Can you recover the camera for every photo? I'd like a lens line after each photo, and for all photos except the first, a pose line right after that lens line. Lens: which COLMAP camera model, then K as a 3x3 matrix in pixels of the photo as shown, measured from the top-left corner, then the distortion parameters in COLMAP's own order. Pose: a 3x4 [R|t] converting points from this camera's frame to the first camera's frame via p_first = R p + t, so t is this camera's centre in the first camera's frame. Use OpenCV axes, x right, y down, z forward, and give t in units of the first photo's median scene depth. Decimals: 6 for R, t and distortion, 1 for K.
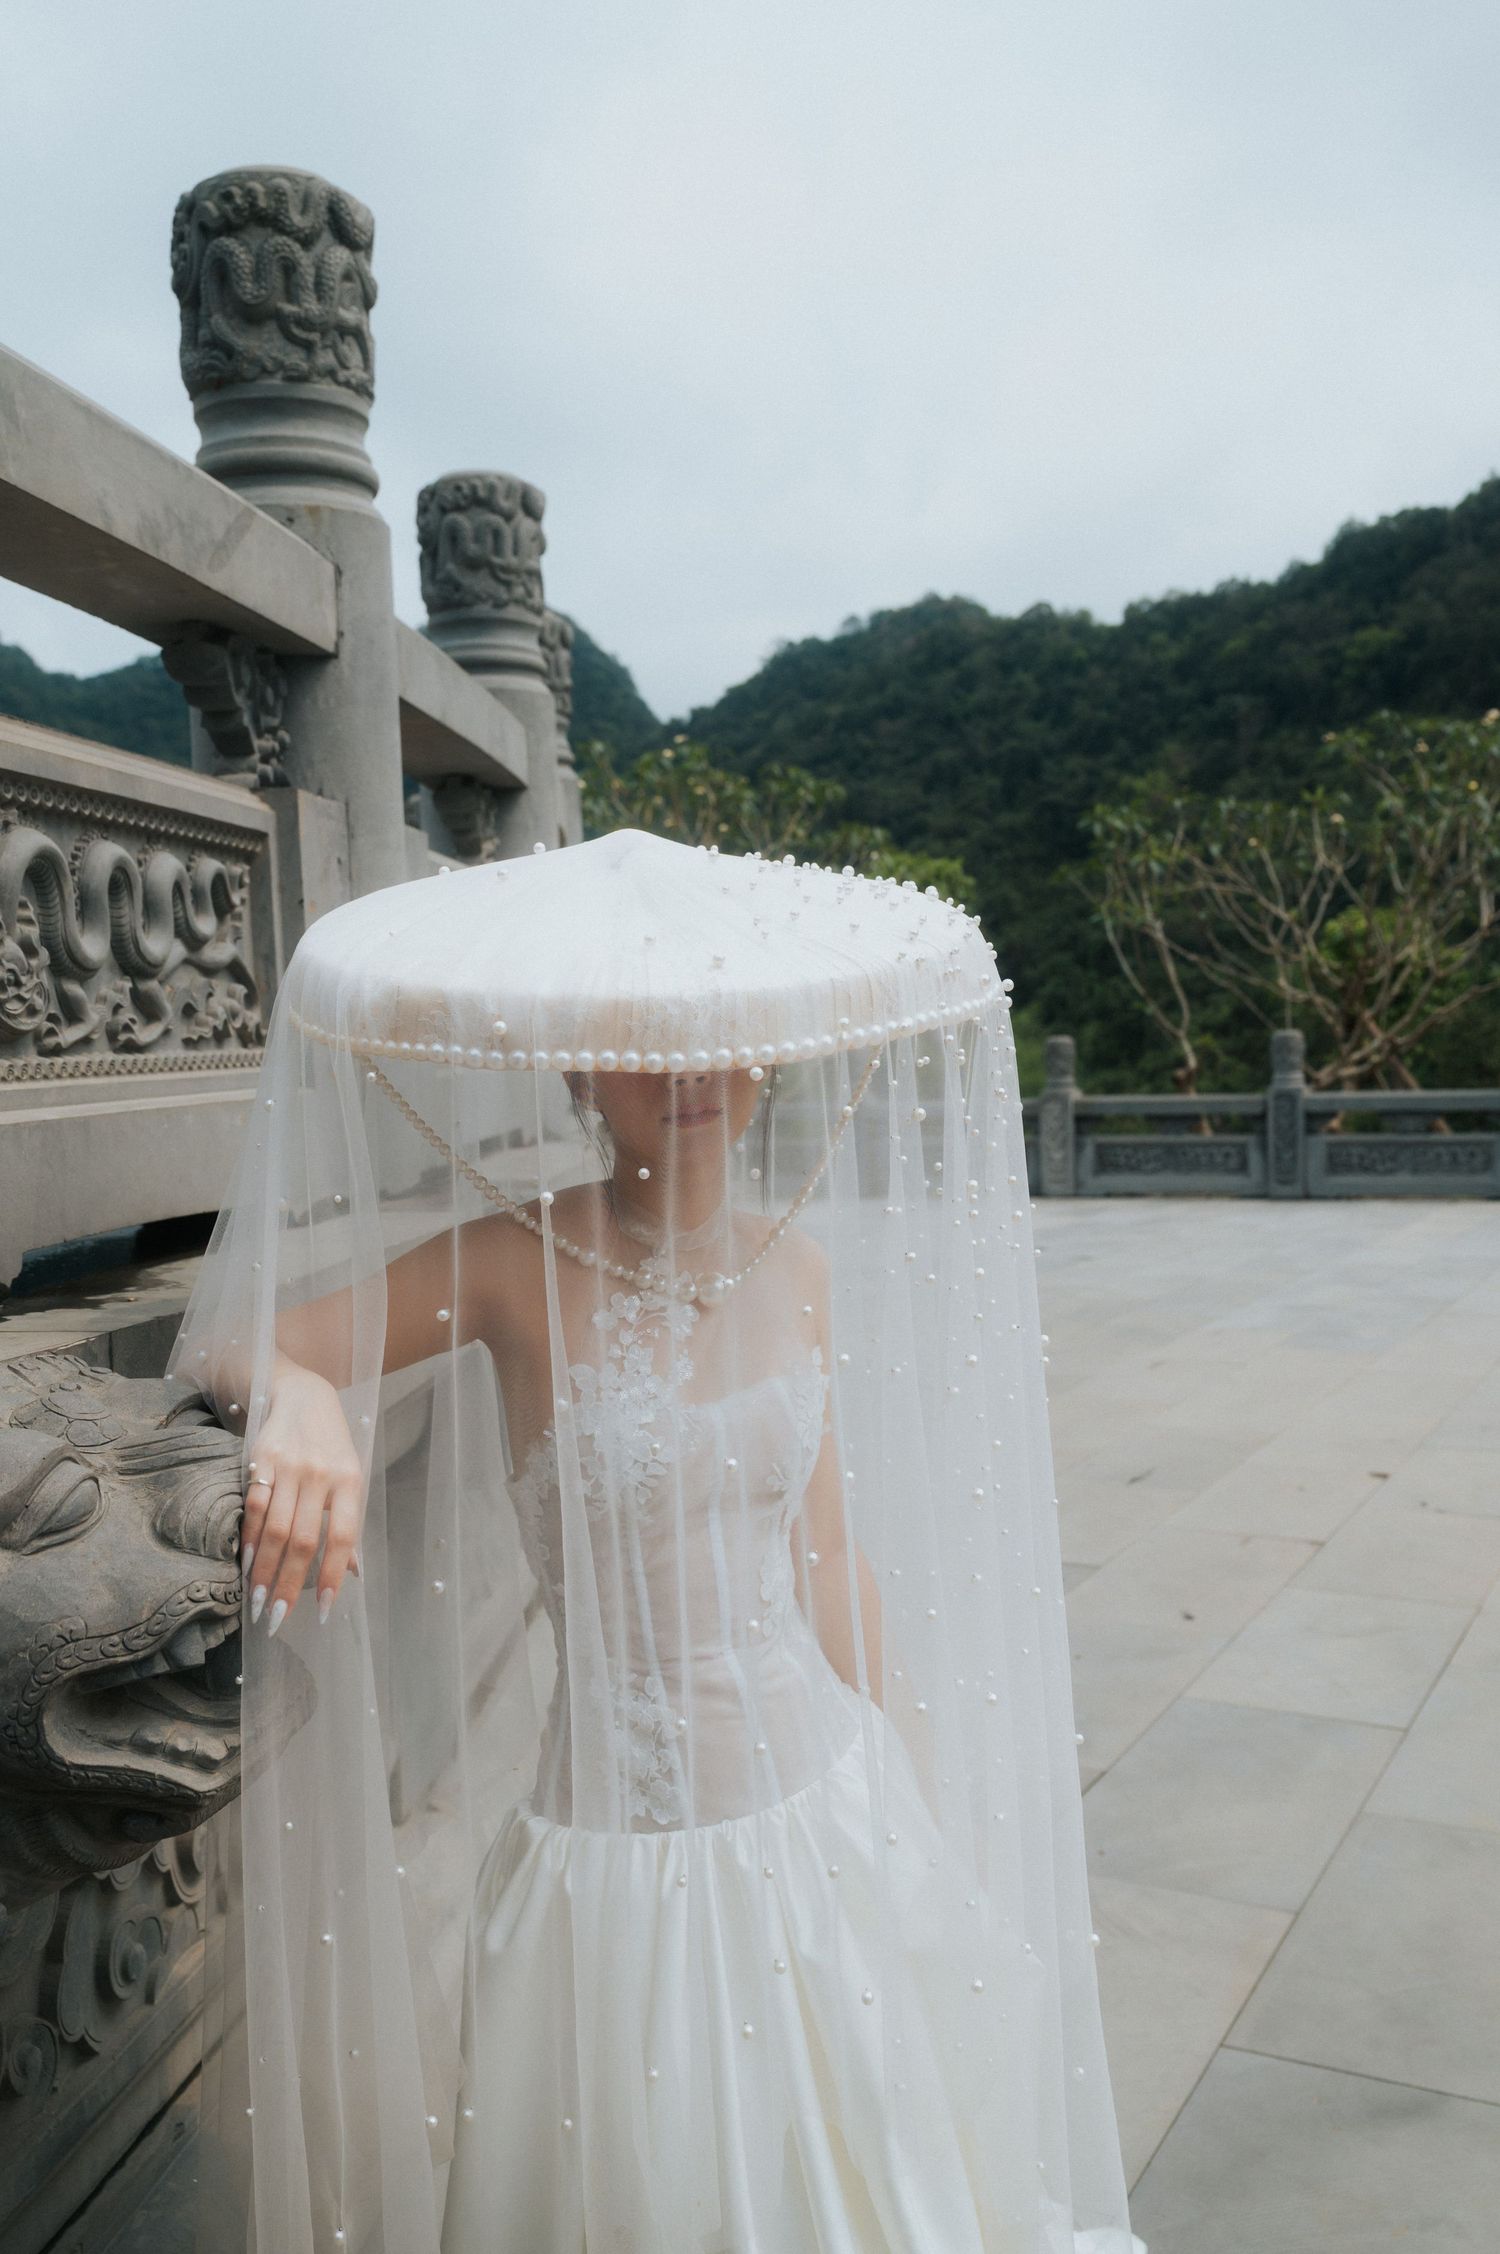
lens RADIAL K [[2096.9, 0, 760.3], [0, 2096.9, 1118.6], [0, 0, 1]] dist [0.007830, 0.000000]
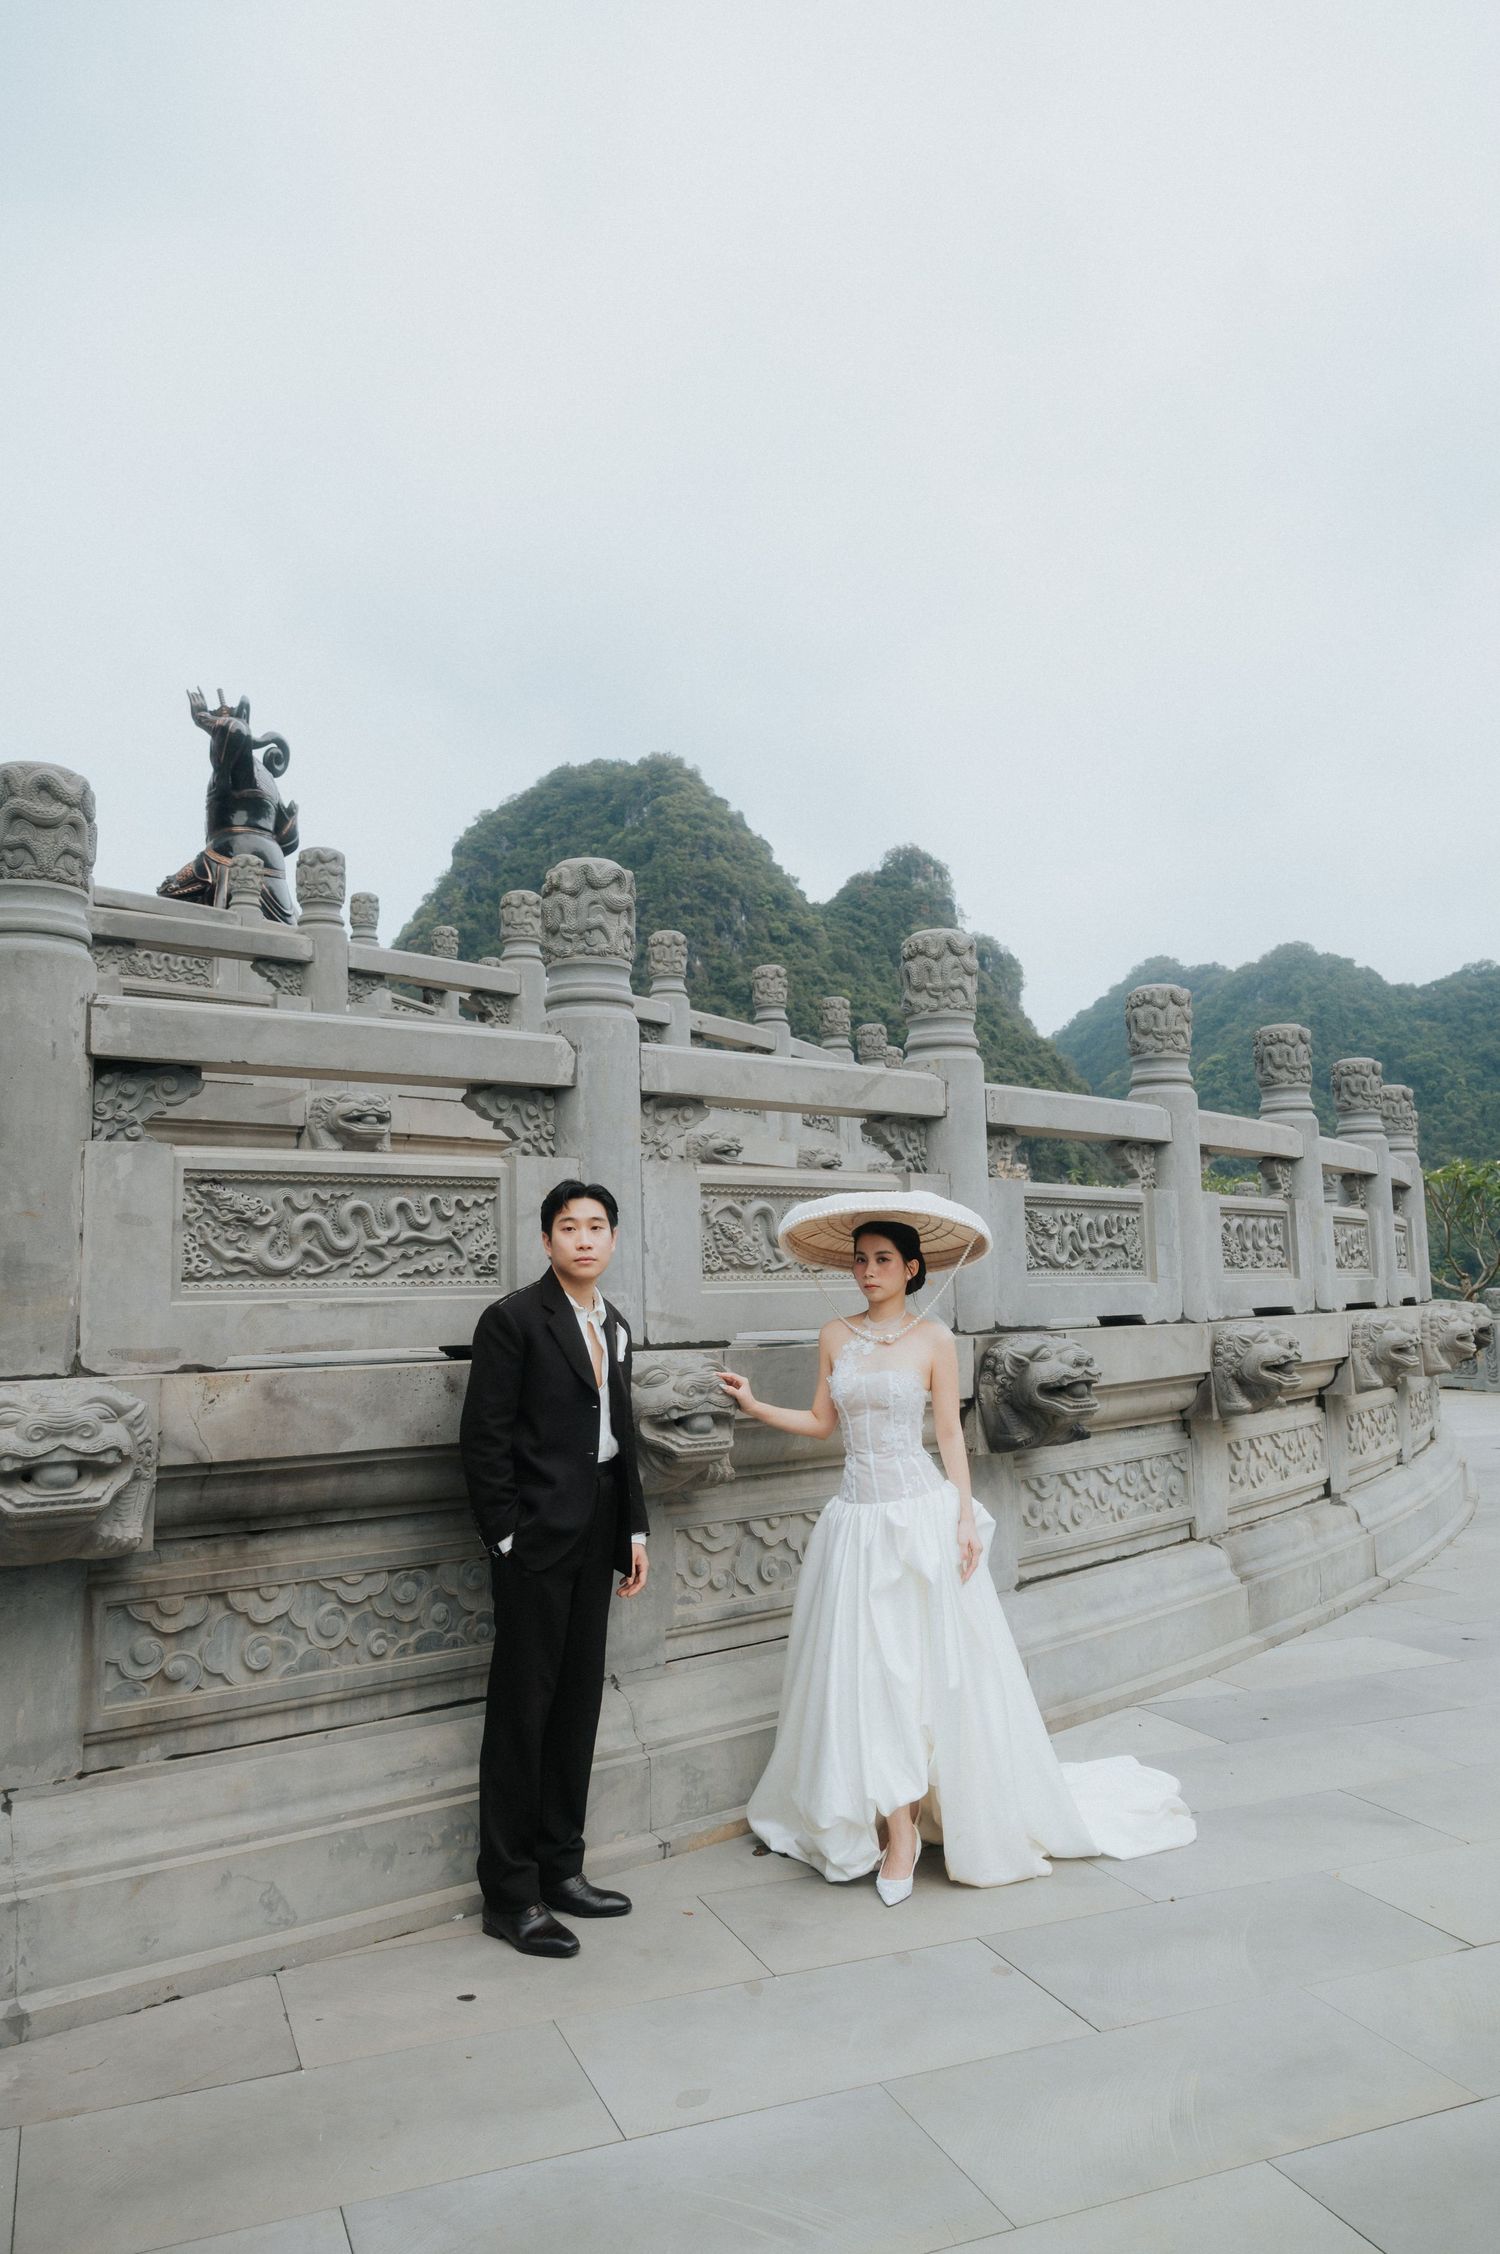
lens RADIAL K [[1639.7, 0, 754.7], [0, 1639.7, 1088.1], [0, 0, 1]] dist [-0.006084, 0.003659]
pose [[0.766437, -0.065066, -0.639015, 0.880122], [-0.031045, 0.989941, -0.138033, 0.025364], [0.641569, 0.125632, 0.756708, -0.641883]]
